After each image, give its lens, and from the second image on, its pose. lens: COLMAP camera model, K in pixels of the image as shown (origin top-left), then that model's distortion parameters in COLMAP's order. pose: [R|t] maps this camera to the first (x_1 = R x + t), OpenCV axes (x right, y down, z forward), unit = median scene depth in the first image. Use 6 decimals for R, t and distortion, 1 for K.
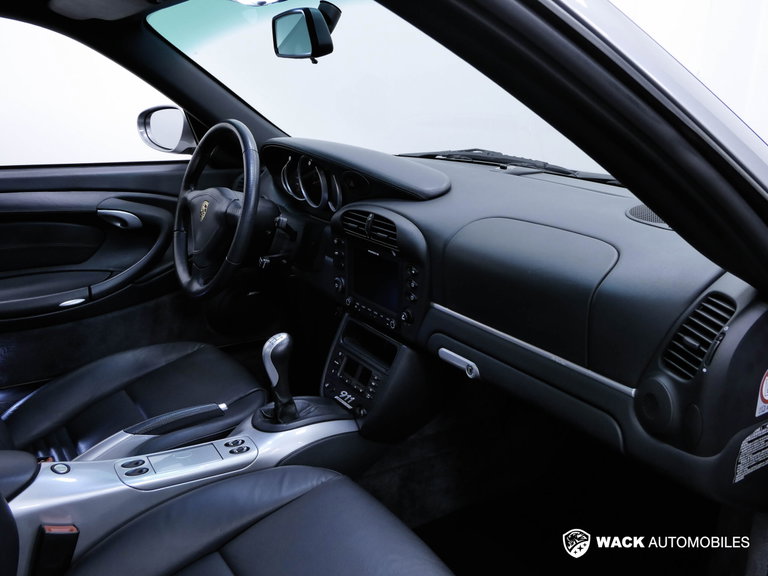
lens RADIAL K [[686.2, 0, 387.0], [0, 686.2, 290.0], [0, 0, 1]] dist [0.011565, -0.002000]
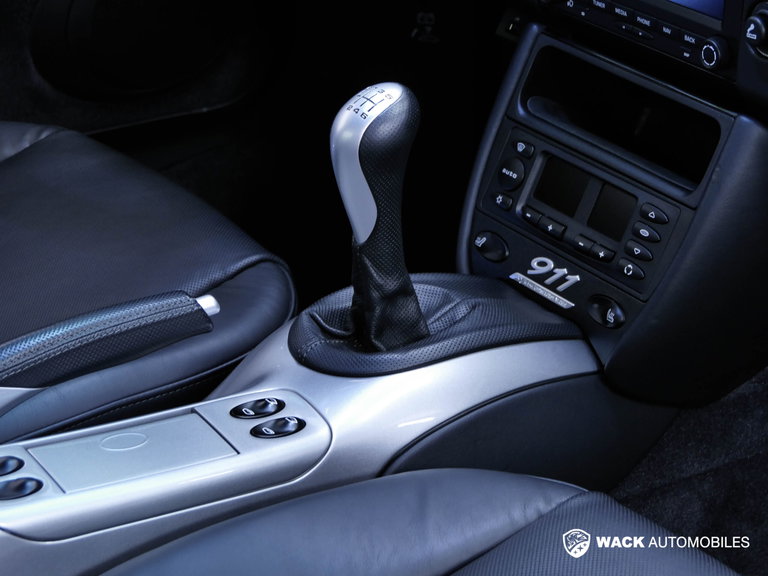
lens RADIAL K [[2142.4, 0, 383.1], [0, 2142.4, 287.1], [0, 0, 1]] dist [0.044478, 0.000000]
pose [[0.999868, -0.013193, 0.009496, -0.159728], [0.011668, 0.989232, 0.145888, 0.008123], [-0.011319, -0.145758, 0.989256, -0.043270]]
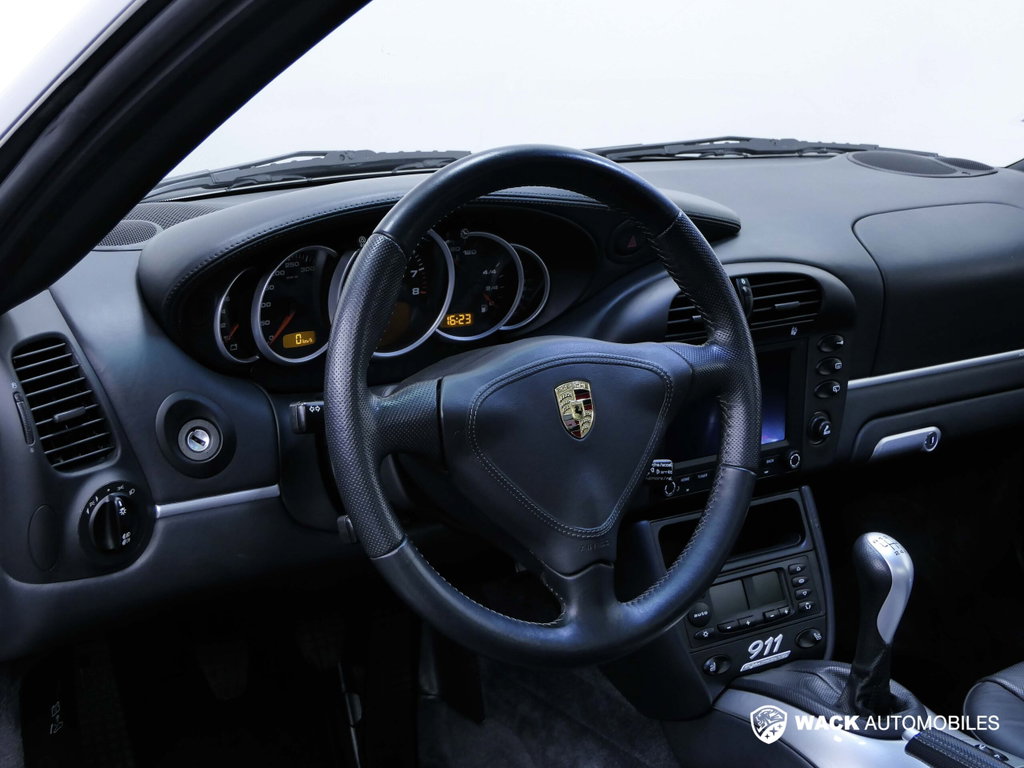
lens RADIAL K [[1613.1, 0, 513.5], [0, 1613.1, 384.3], [0, 0, 1]] dist [0.014128, 0.000000]
pose [[-0.005482, -0.273724, 0.961793, -1.189070], [0.274400, 0.924476, 0.264667, -0.399308], [-0.961600, 0.265366, 0.070042, 1.095540]]
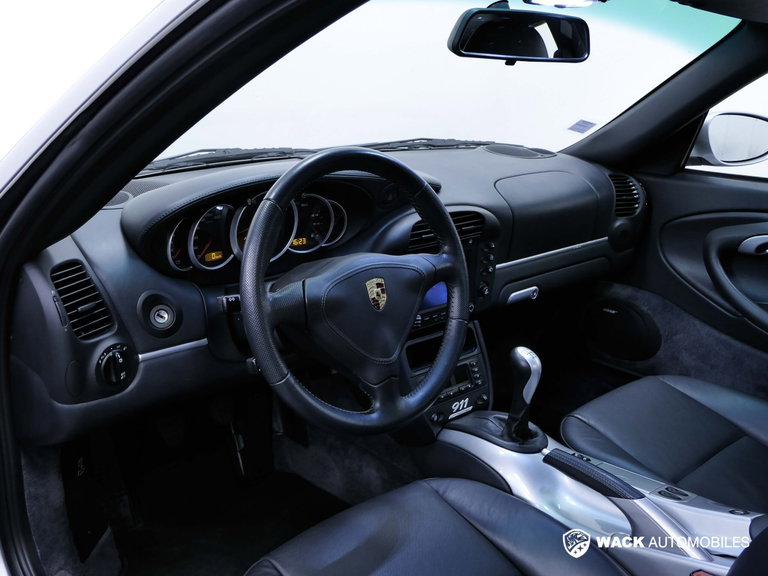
lens RADIAL K [[770.0, 0, 380.9], [0, 770.0, 288.2], [0, 0, 1]] dist [0.020731, 0.000000]
pose [[-0.130224, -0.313178, 0.940724, -1.059687], [0.266320, 0.902886, 0.337447, -0.405683], [-0.955047, 0.294478, -0.034172, 1.149922]]
